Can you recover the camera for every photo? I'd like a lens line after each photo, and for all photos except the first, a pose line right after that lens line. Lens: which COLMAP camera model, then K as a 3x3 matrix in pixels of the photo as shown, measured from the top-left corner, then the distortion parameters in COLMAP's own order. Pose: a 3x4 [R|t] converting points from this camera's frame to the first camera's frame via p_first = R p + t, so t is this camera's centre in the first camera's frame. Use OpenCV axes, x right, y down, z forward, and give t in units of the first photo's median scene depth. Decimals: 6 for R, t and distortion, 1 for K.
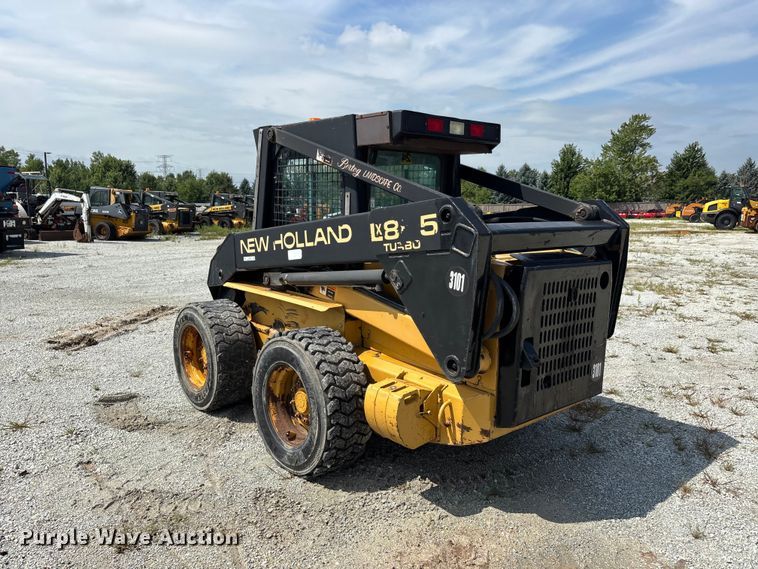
lens RADIAL K [[574.3, 0, 382.0], [0, 574.3, 283.6], [0, 0, 1]] dist [0.052678, -0.066249]
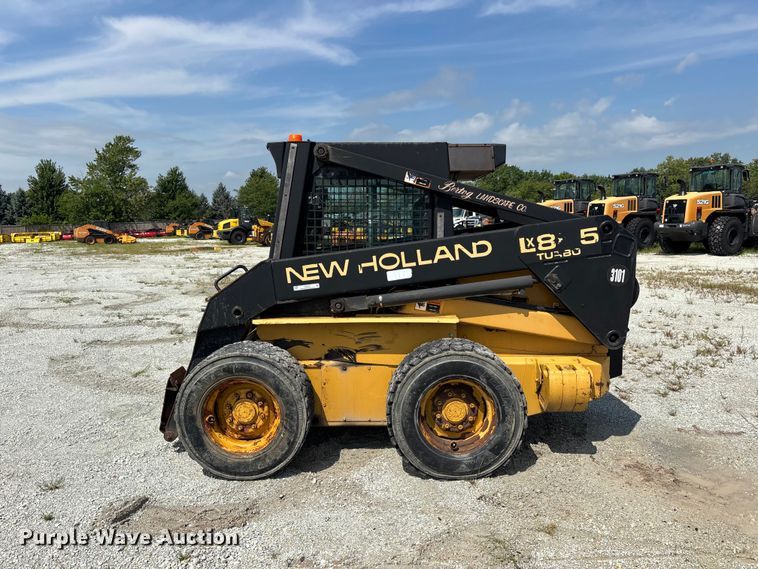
lens RADIAL K [[574.4, 0, 374.6], [0, 574.4, 288.0], [0, 0, 1]] dist [0.067798, -0.076111]
pose [[0.658447, -0.102618, 0.745599, -0.920080], [0.122722, 0.992041, 0.028159, -0.060160], [-0.742555, 0.072960, 0.665800, 0.361873]]
